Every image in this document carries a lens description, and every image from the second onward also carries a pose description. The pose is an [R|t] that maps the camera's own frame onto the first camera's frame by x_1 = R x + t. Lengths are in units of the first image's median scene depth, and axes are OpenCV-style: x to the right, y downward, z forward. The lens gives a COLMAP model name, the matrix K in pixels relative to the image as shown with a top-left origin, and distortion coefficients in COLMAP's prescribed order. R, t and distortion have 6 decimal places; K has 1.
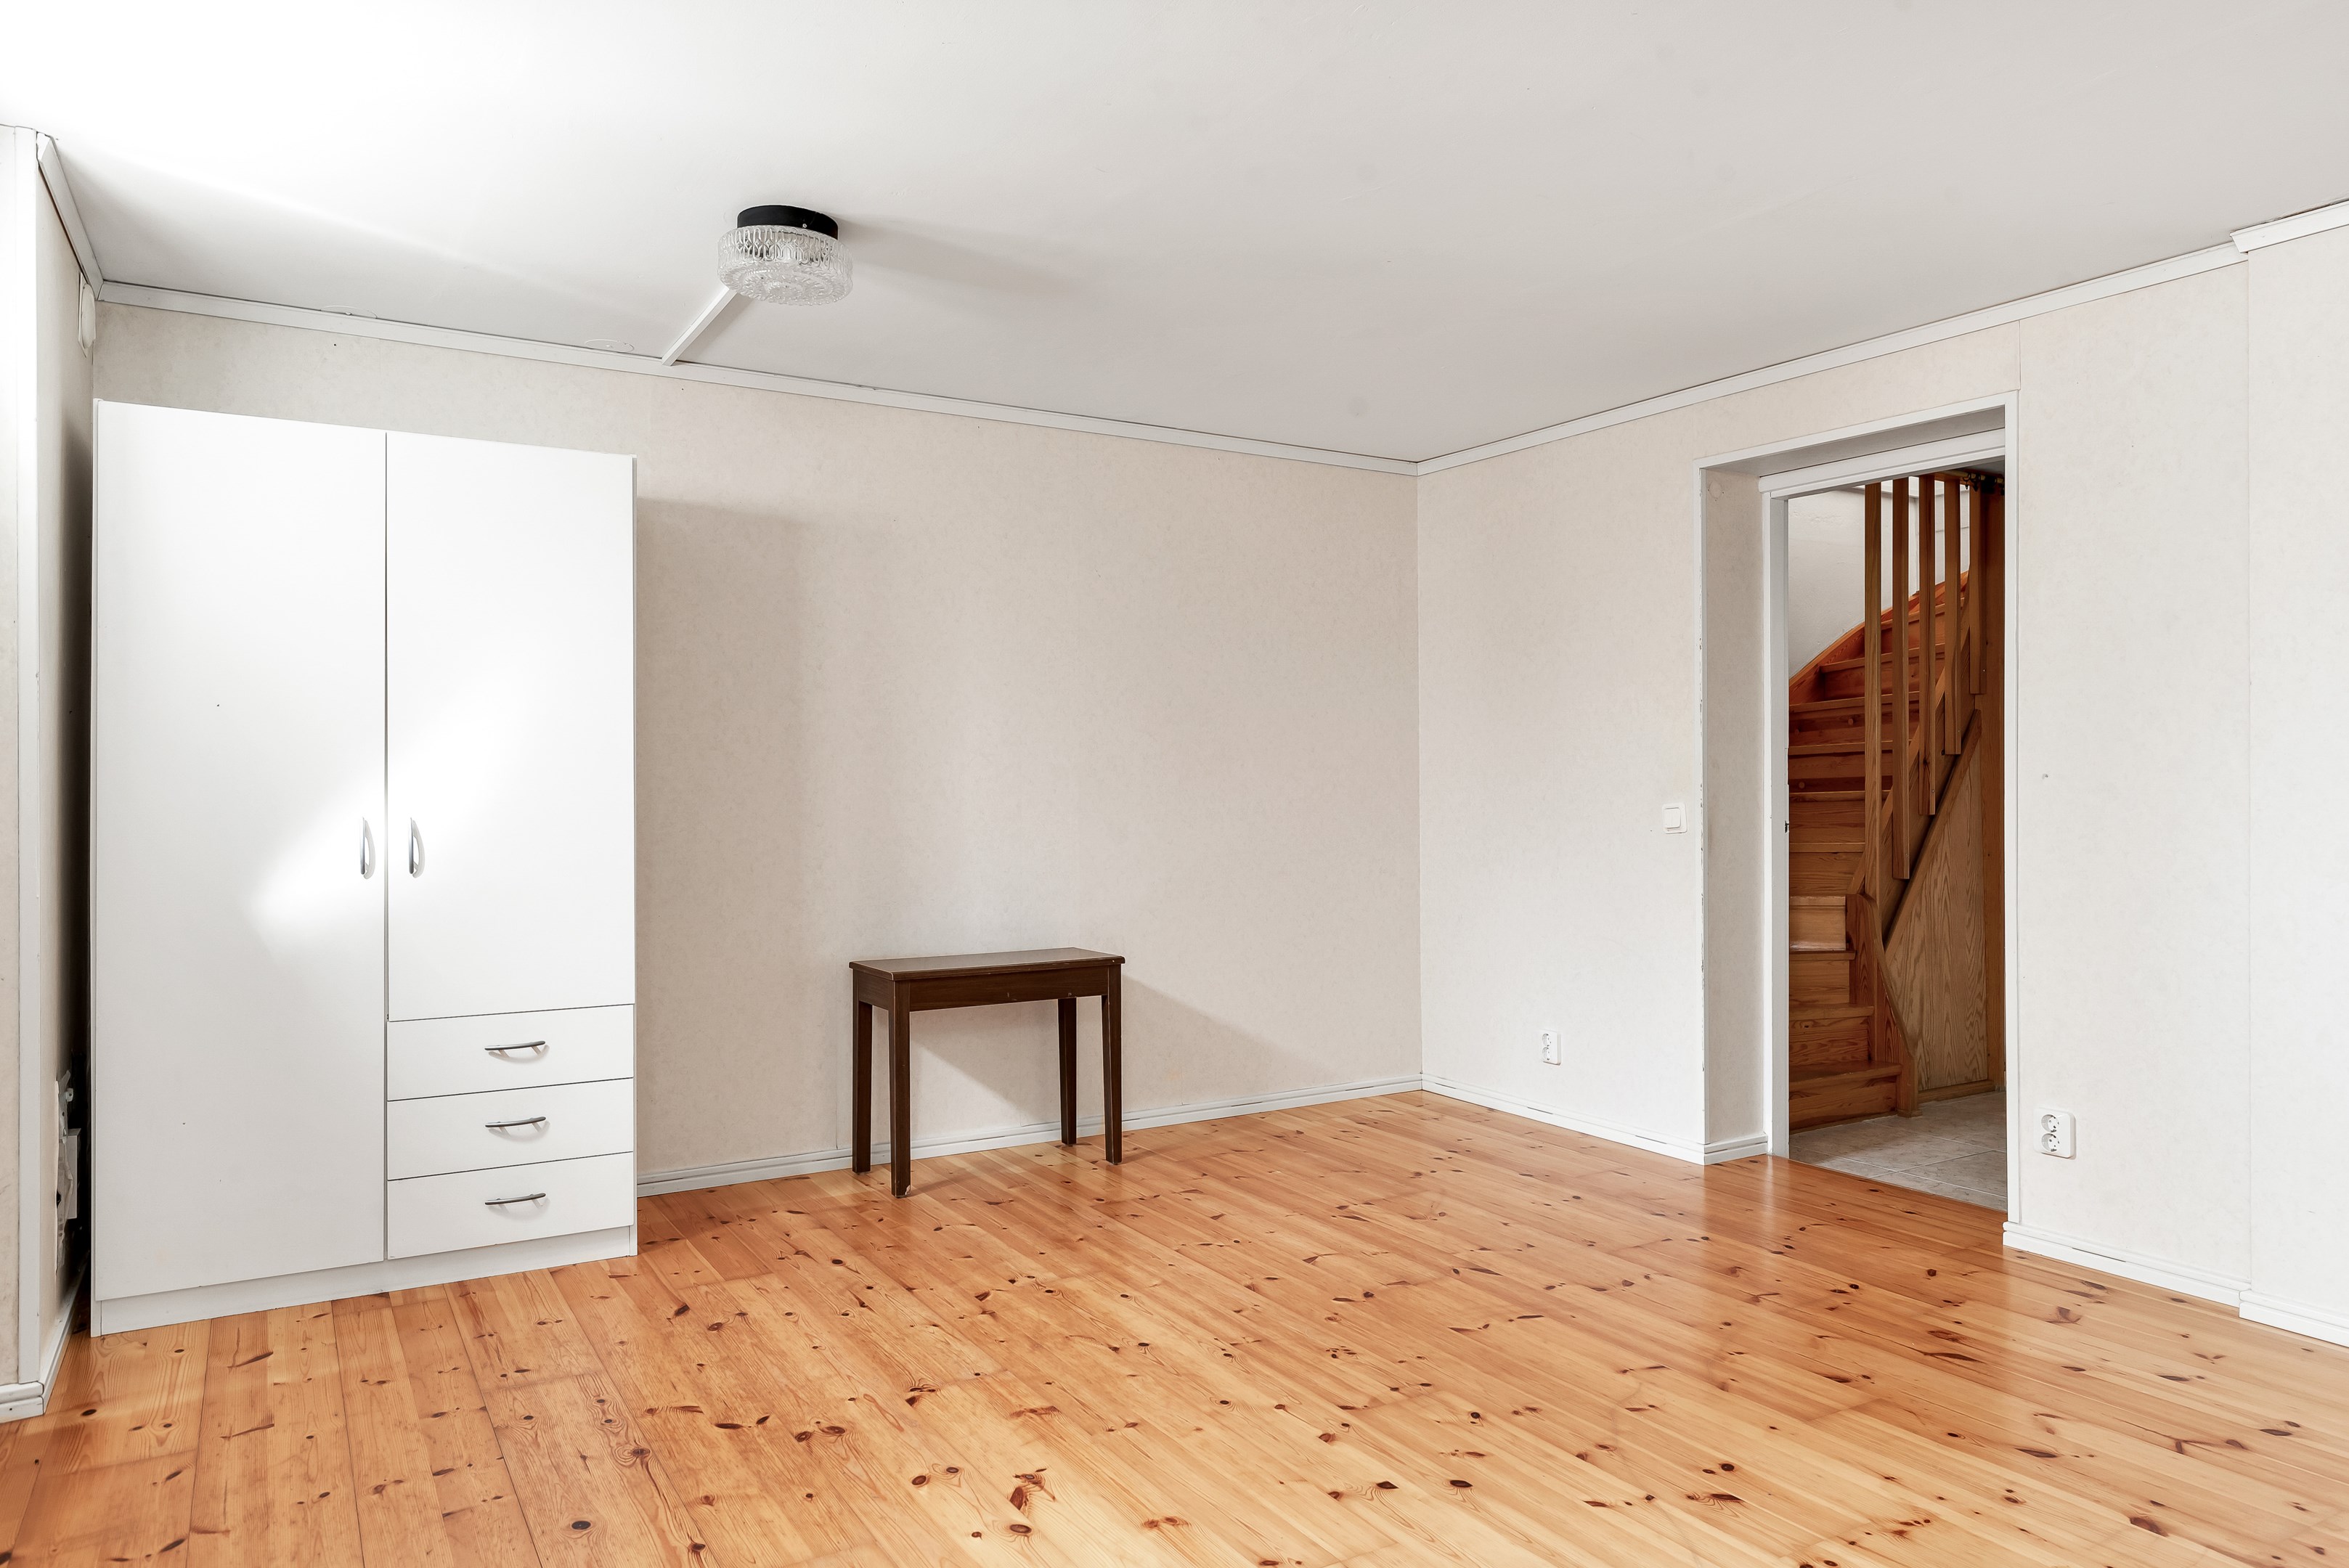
lens RADIAL K [[1576.0, 0, 1175.7], [0, 1576.0, 786.9], [0, 0, 1]] dist [0.005422, 0.000637]
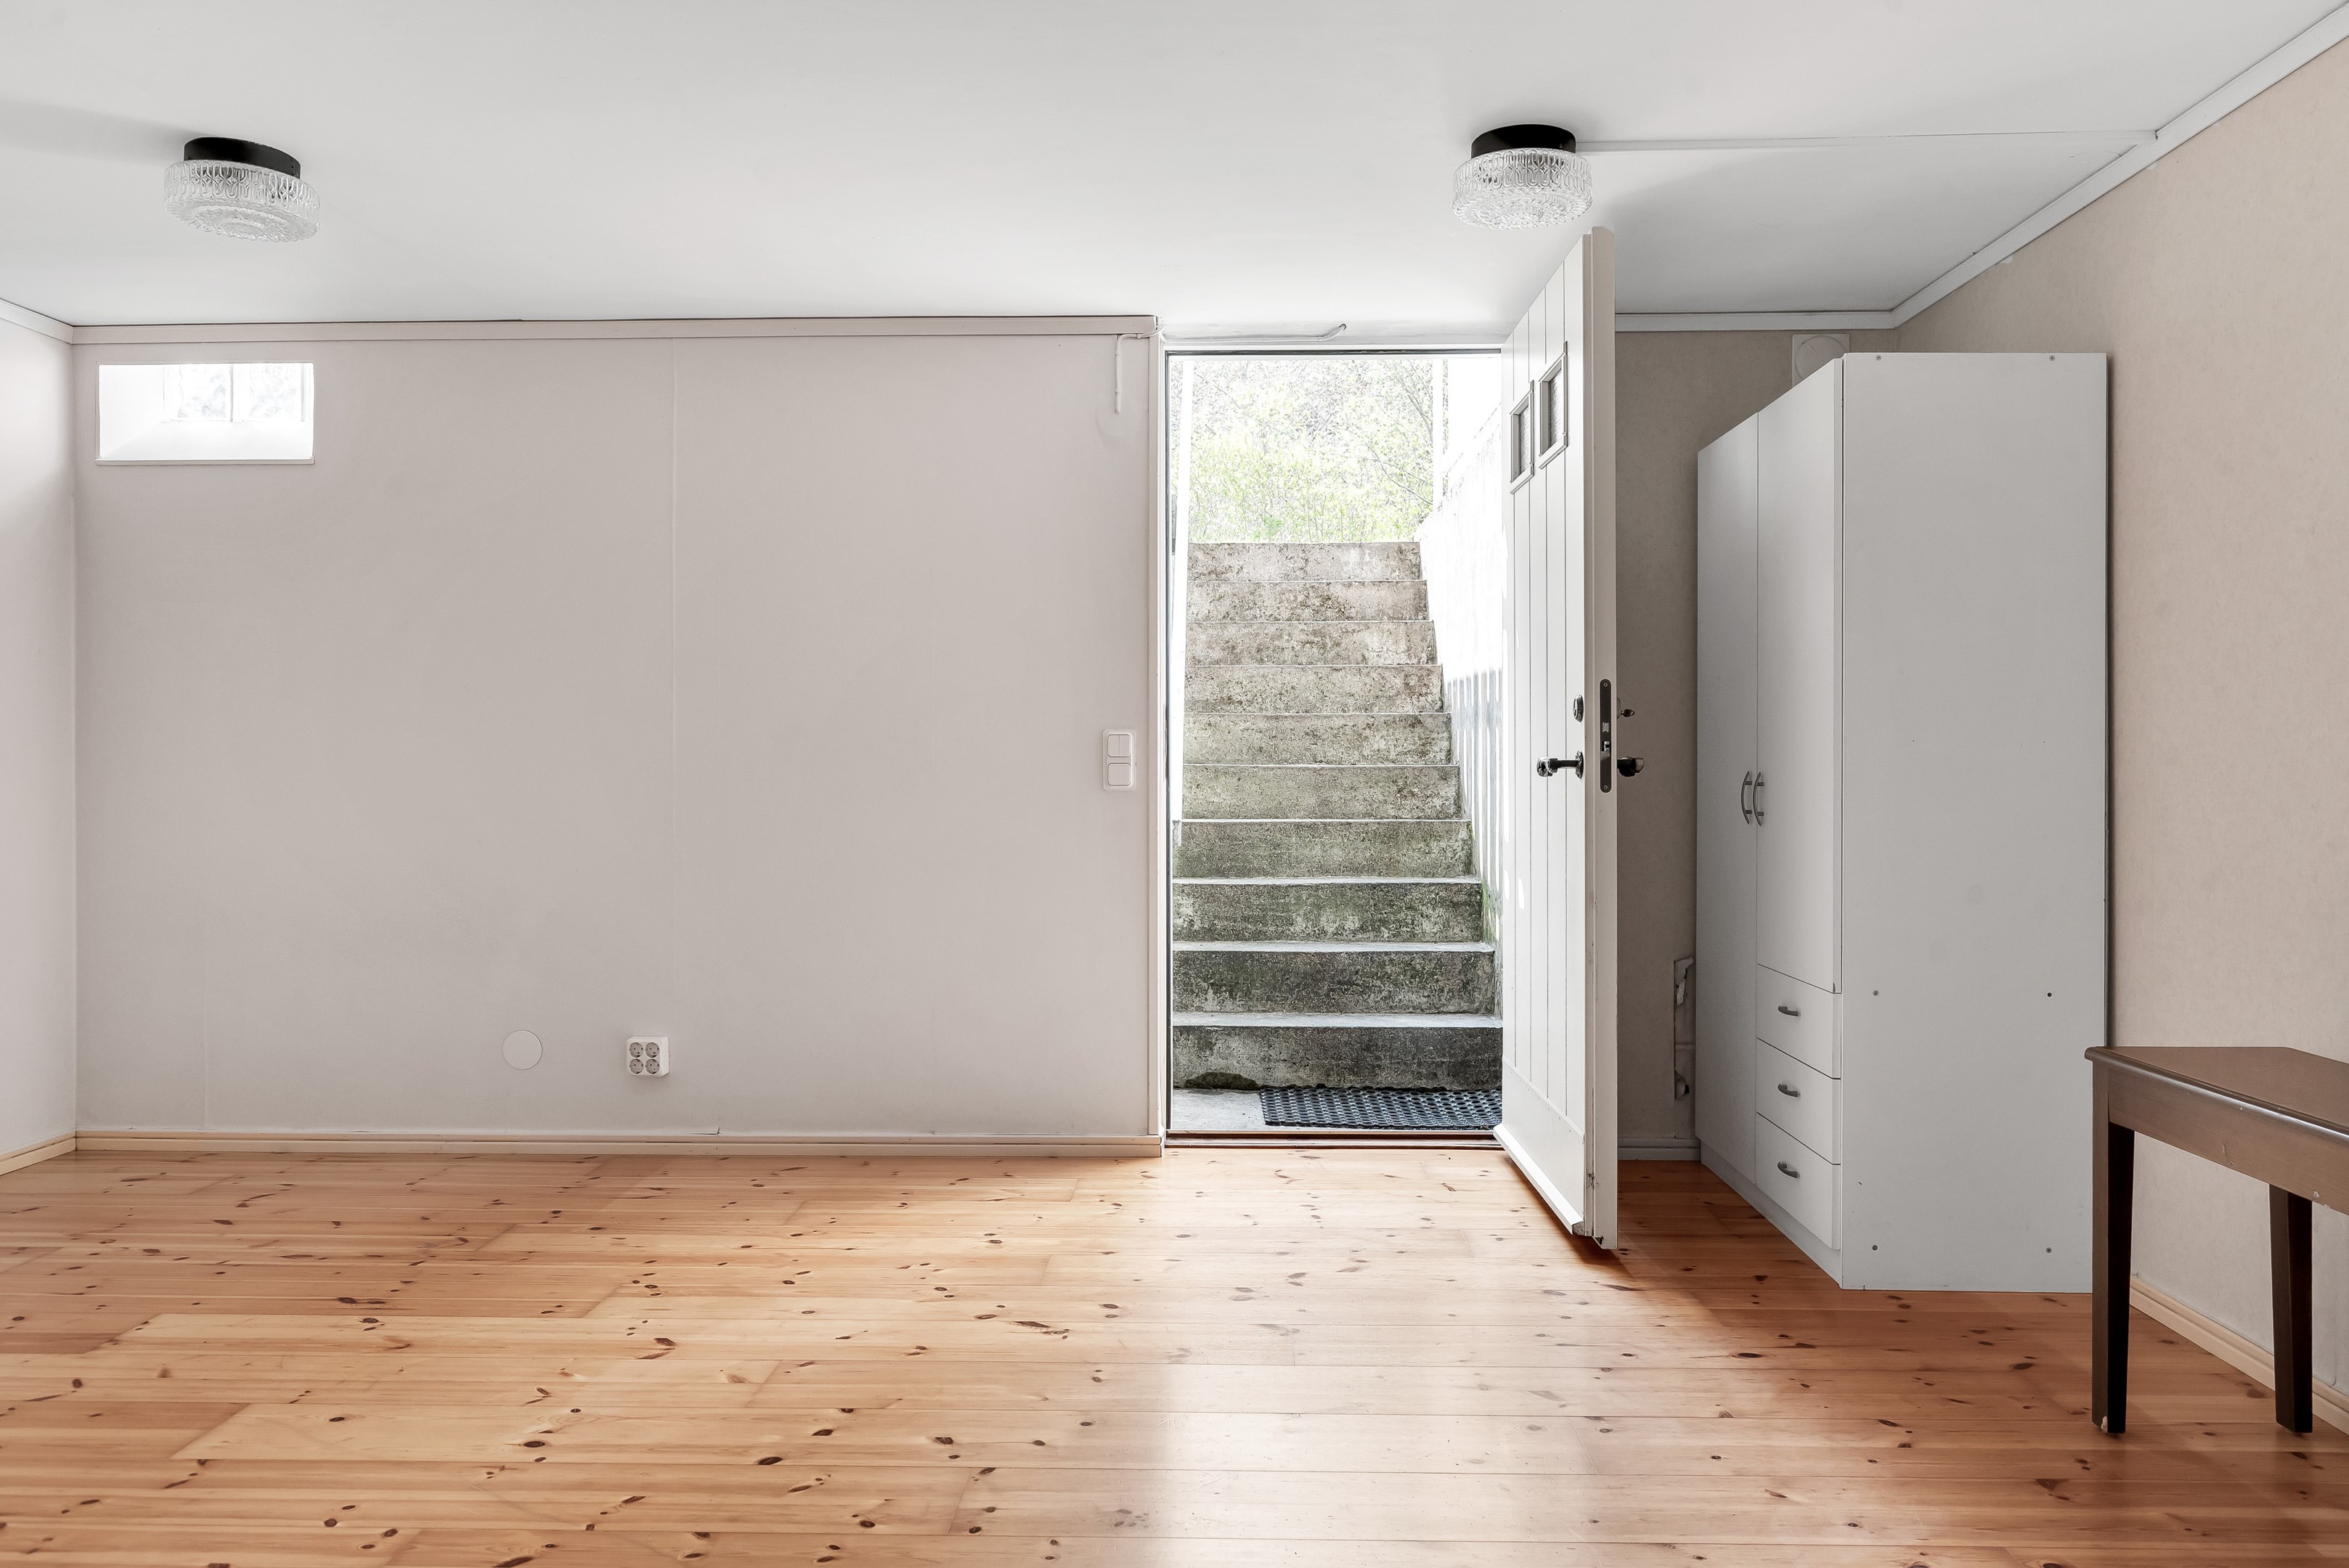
lens RADIAL K [[1576.0, 0, 1174.8], [0, 1576.0, 777.4], [0, 0, 1]] dist [0.005422, 0.000637]
pose [[-0.524827, 0.007563, -0.851175, 0.605031], [0.001591, 0.999967, 0.007904, 0.013767], [0.851207, 0.002794, -0.524822, 1.196355]]
